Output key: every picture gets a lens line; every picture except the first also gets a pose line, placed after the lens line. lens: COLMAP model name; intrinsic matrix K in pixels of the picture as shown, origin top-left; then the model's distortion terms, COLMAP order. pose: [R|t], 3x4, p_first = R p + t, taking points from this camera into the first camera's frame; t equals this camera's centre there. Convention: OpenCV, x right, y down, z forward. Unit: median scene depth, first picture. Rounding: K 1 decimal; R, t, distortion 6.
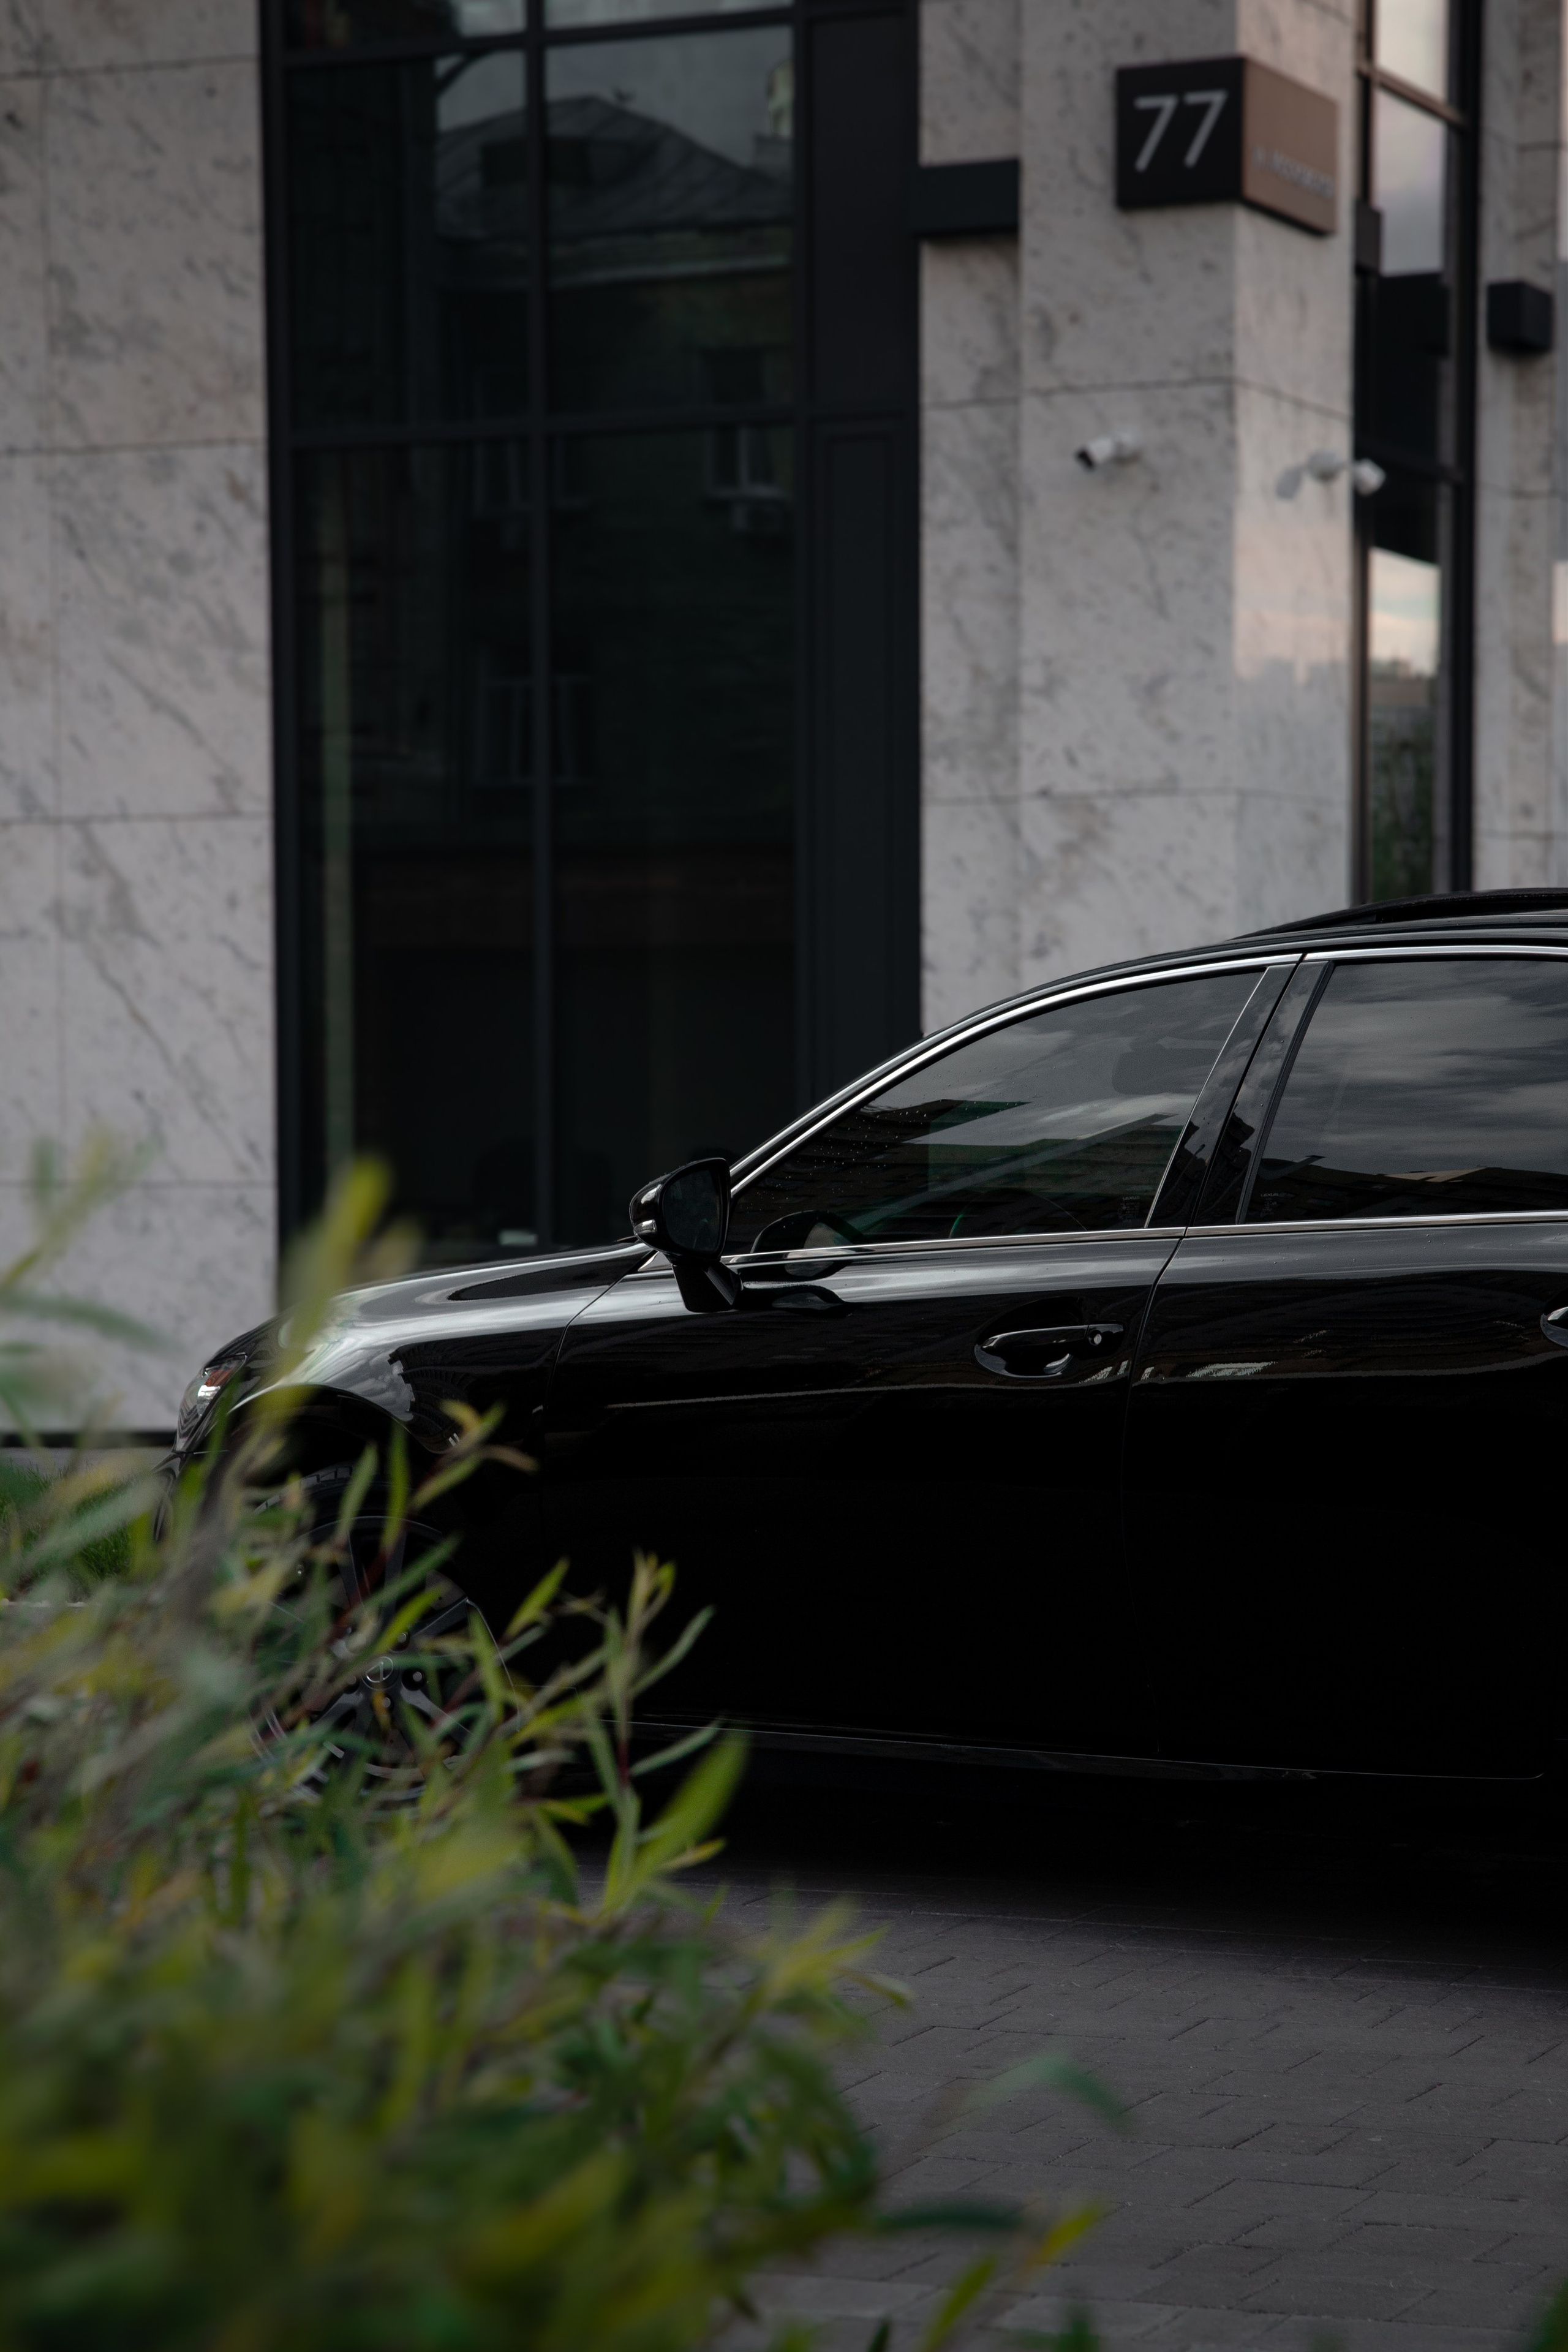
lens RADIAL K [[5245.9, 0, 766.9], [0, 5245.9, 1220.1], [0, 0, 1]] dist [0.289238, 0.611387]
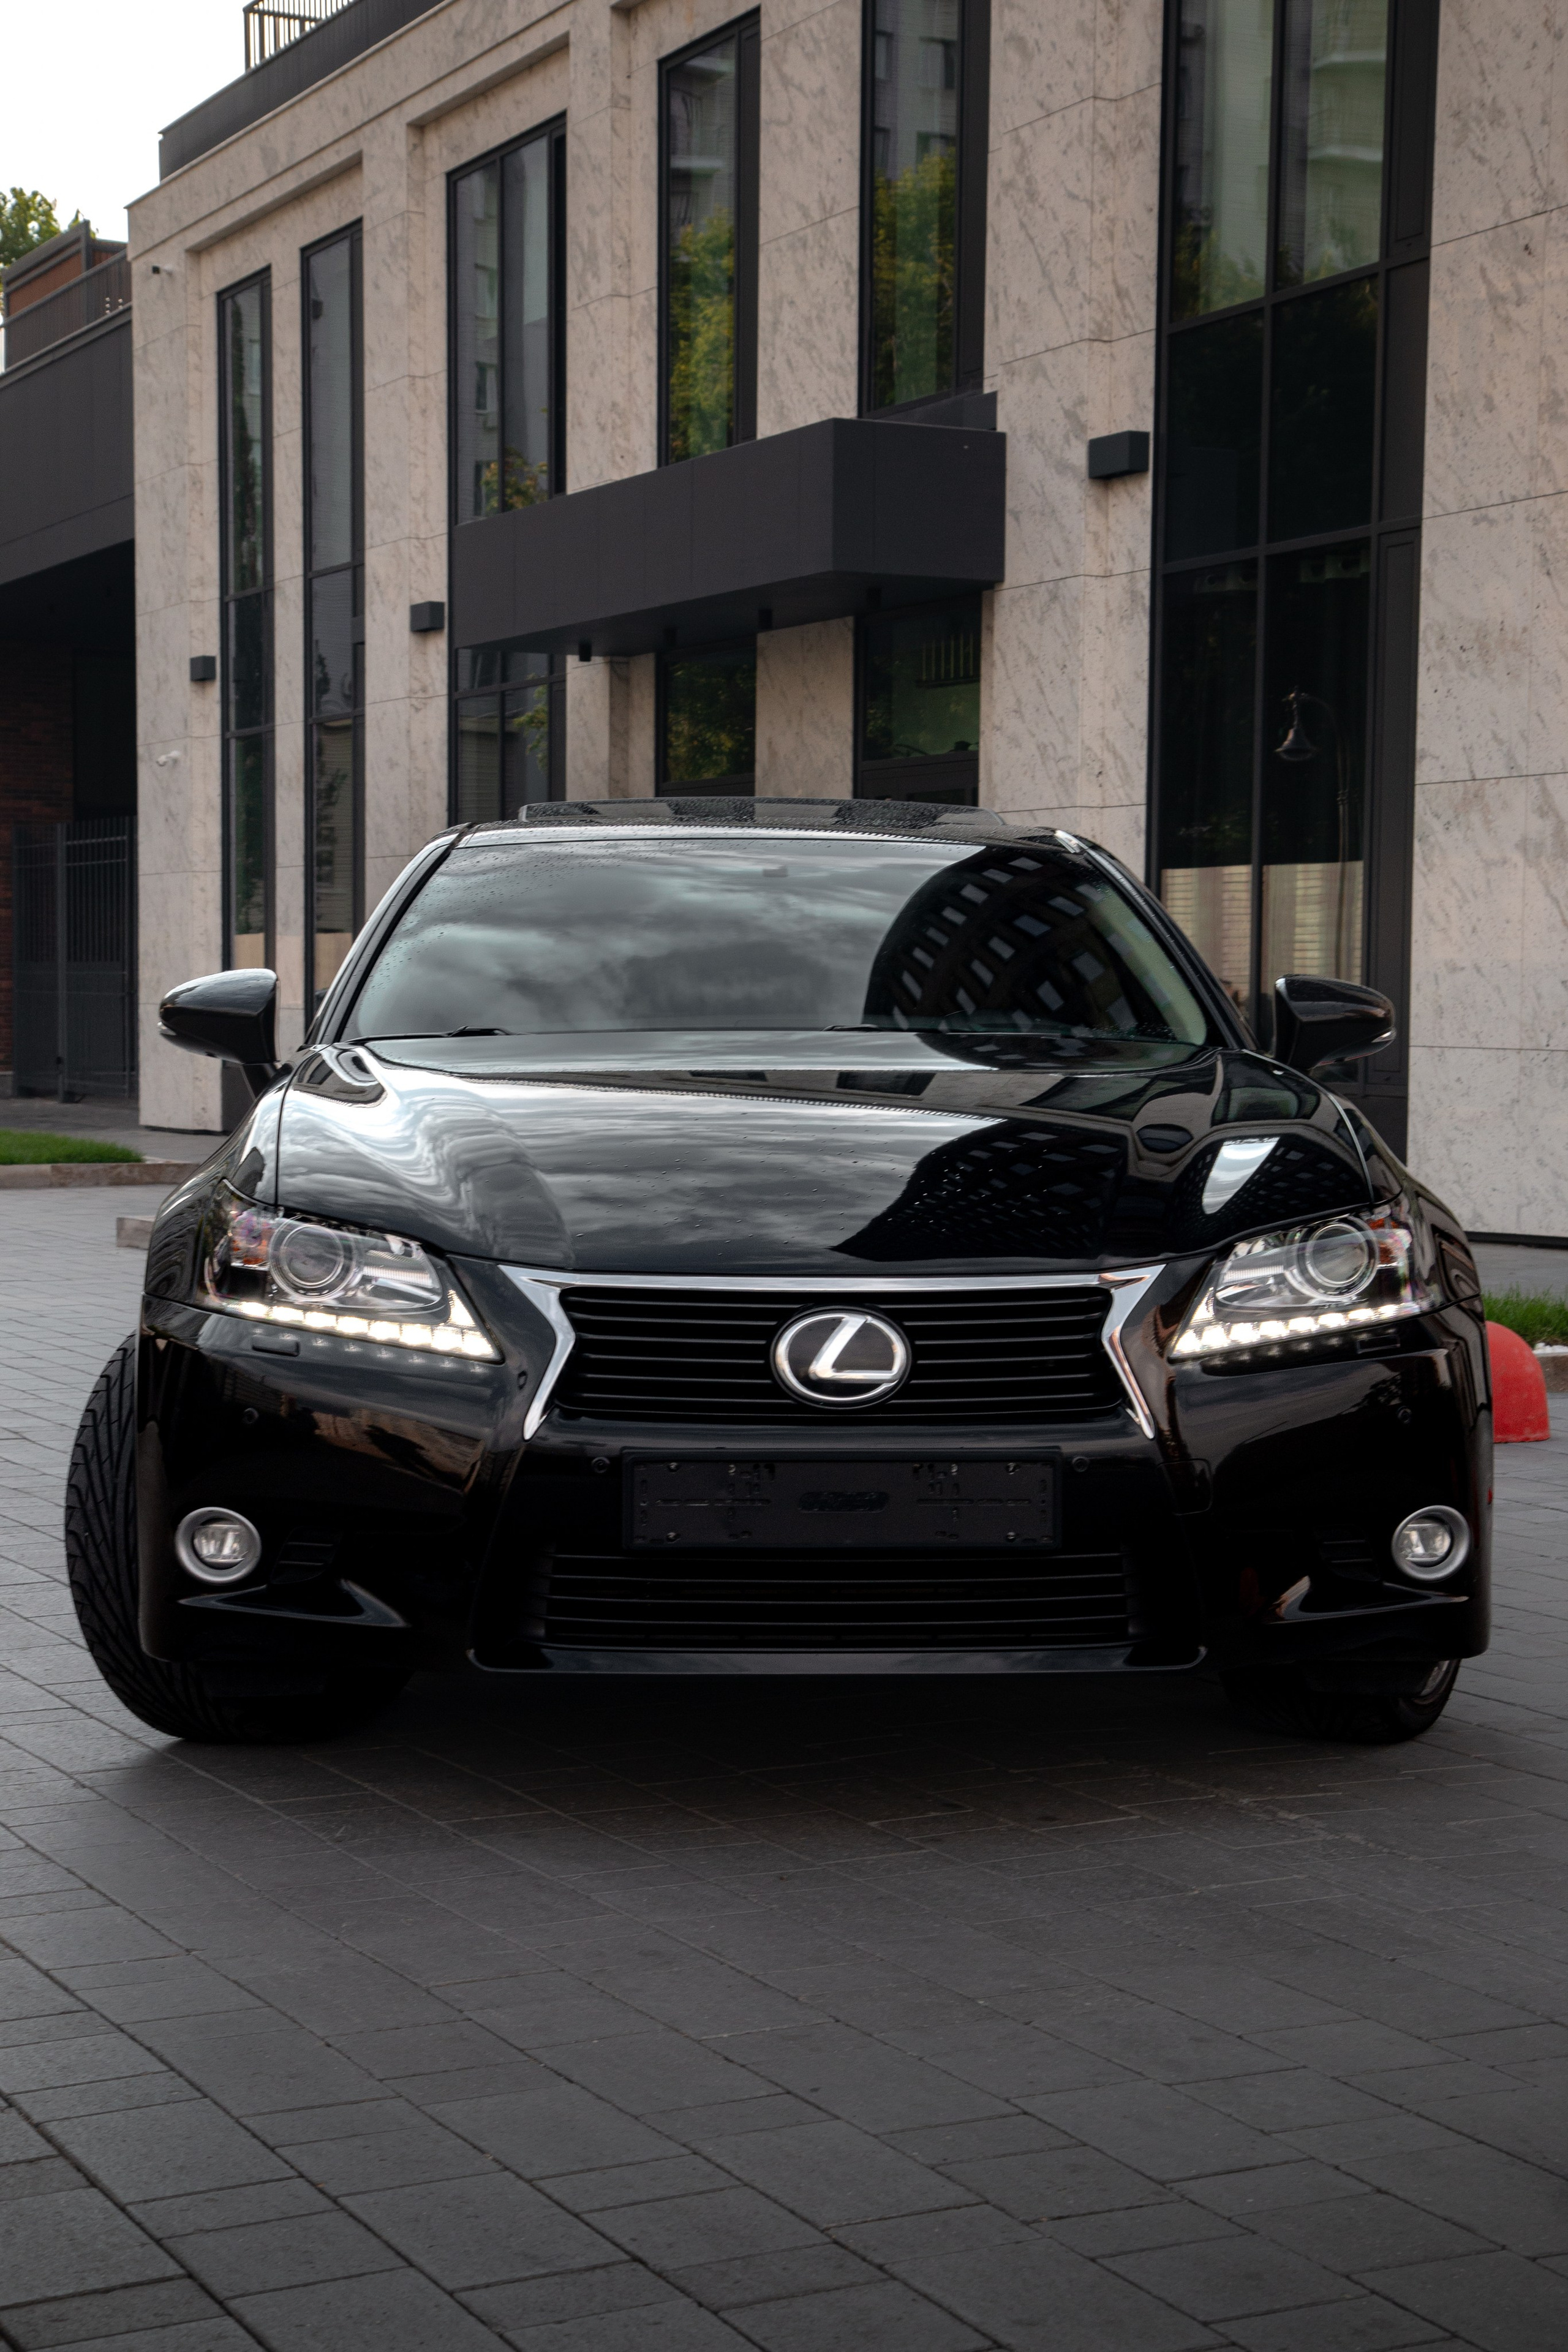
lens RADIAL K [[3621.9, 0, 786.1], [0, 3621.9, 1225.6], [0, 0, 1]] dist [0.090596, 0.385580]
pose [[0.779262, 0.053919, -0.624374, 0.322782], [-0.031997, 0.998416, 0.046285, 0.000889], [0.625881, -0.016090, 0.779753, 0.178774]]
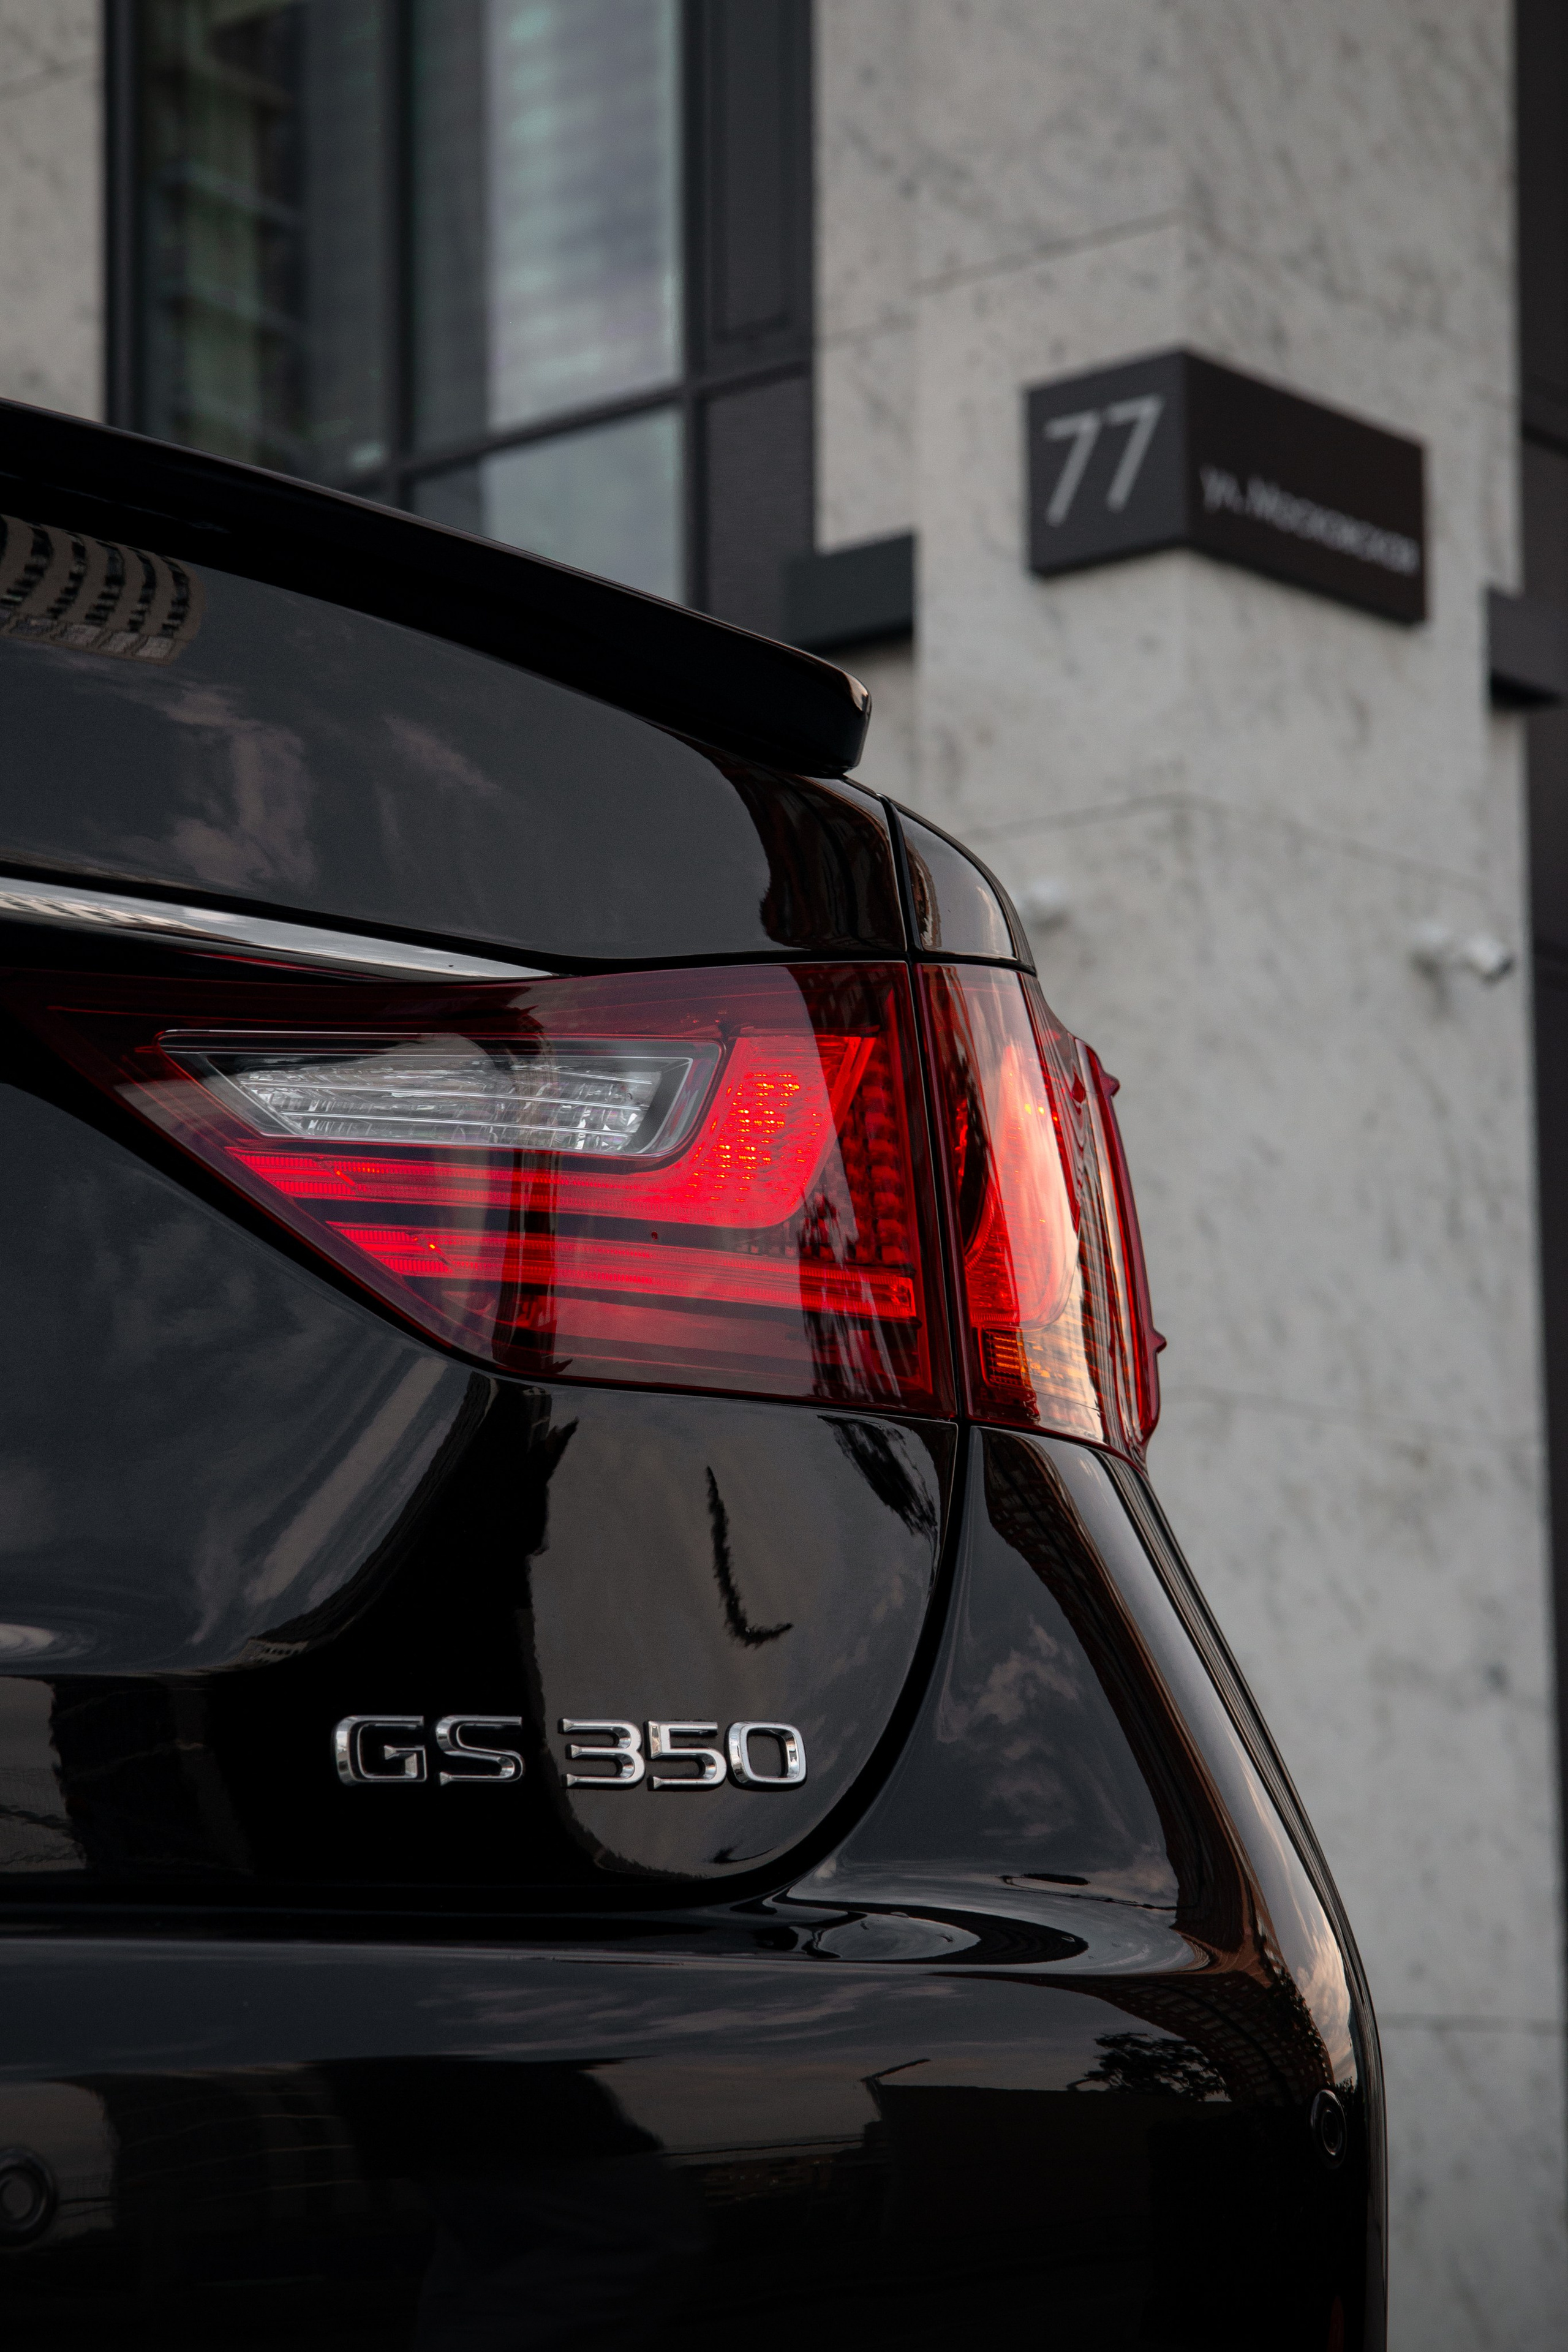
lens RADIAL K [[5383.3, 0, 784.0], [0, 5383.3, 1176.0], [0, 0, 1]] dist [0.349691, 0.160483]
pose [[0.960412, -0.046916, -0.274606, 0.218899], [-0.009112, 0.979900, -0.199283, 0.026449], [0.278436, 0.193896, 0.940679, 0.331526]]
